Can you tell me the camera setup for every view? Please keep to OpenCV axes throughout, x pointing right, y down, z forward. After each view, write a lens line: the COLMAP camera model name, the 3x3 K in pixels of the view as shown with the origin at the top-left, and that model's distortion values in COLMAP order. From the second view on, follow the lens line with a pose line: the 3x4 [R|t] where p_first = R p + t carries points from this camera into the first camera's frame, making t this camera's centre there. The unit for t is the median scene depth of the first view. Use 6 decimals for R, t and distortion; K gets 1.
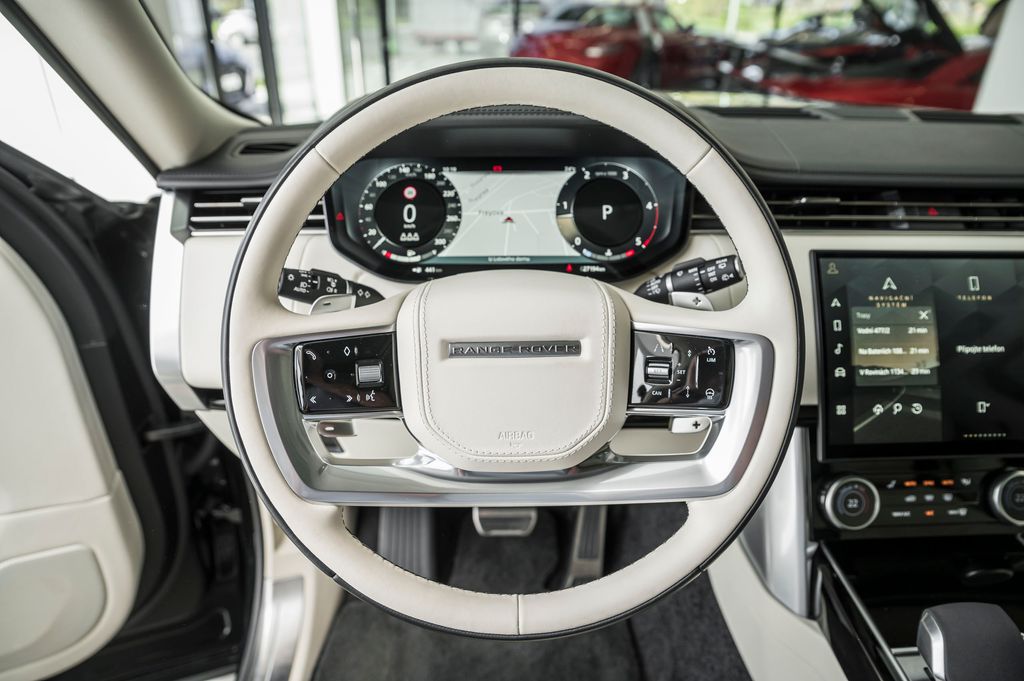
lens RADIAL K [[681.1, 0, 512.0], [0, 681.1, 340.5], [0, 0, 1]] dist [-0.141627, 0.094178]
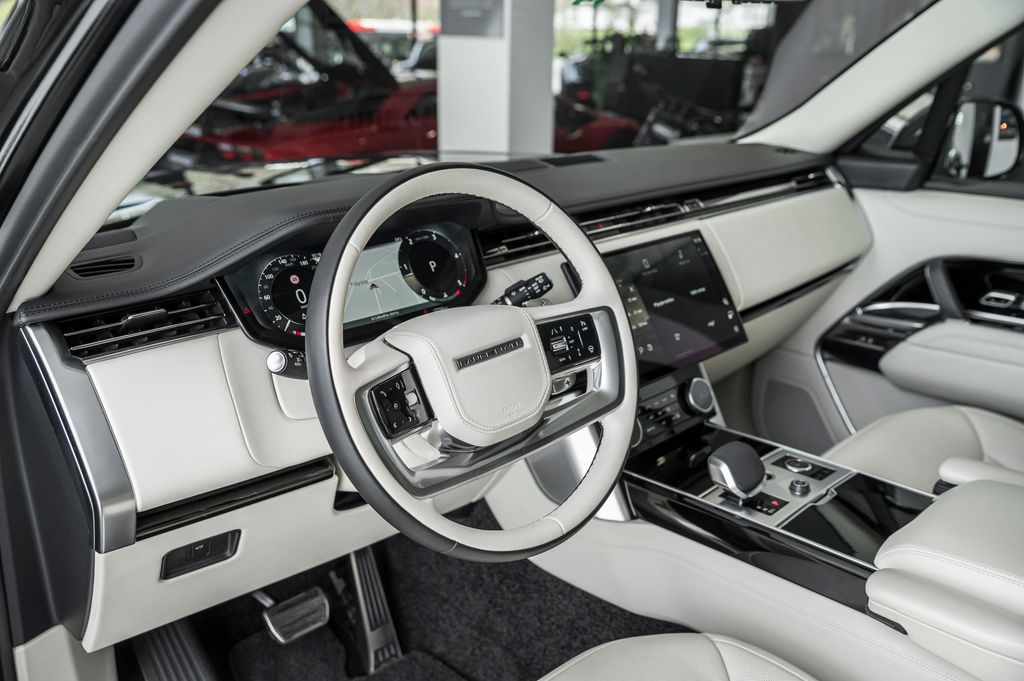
lens RADIAL K [[886.4, 0, 512.0], [0, 886.4, 340.5], [0, 0, 1]] dist [-0.039382, 0.001524]
pose [[0.733685, -0.225965, 0.640817, -0.878376], [0.314844, 0.948790, -0.025909, 0.038344], [-0.602146, 0.220766, 0.767257, -0.371714]]
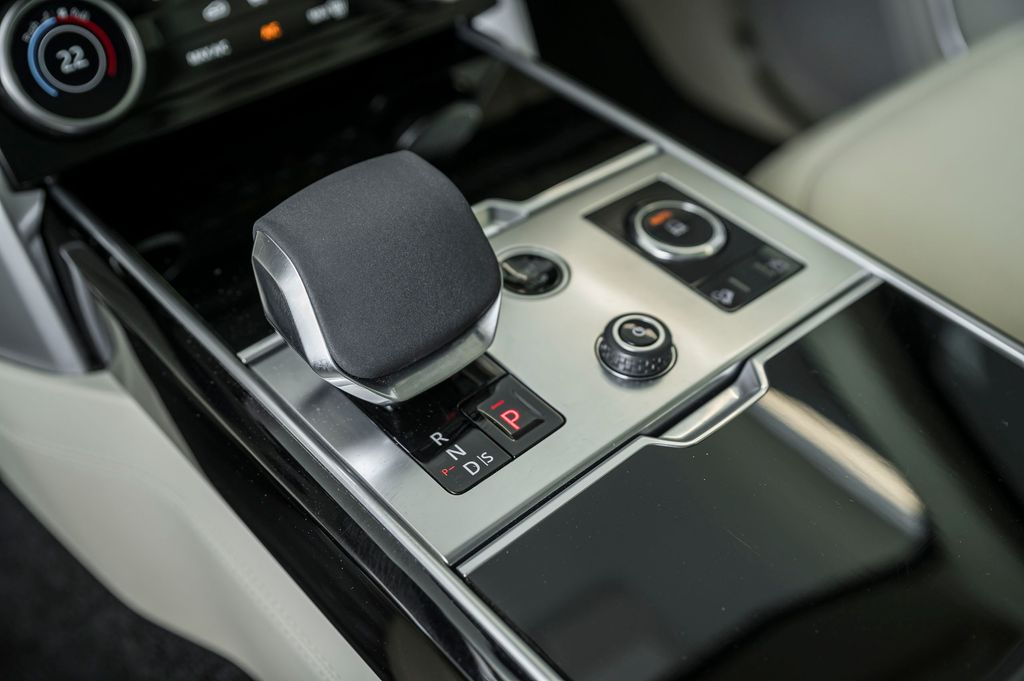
lens RADIAL K [[1194.2, 0, 512.0], [0, 1194.2, 340.5], [0, 0, 1]] dist [0.017475, 0.026390]
pose [[0.759111, -0.426704, 0.491603, 0.312351], [0.260953, 0.891334, 0.370712, 0.210454], [-0.596367, -0.153126, 0.787971, 0.278424]]
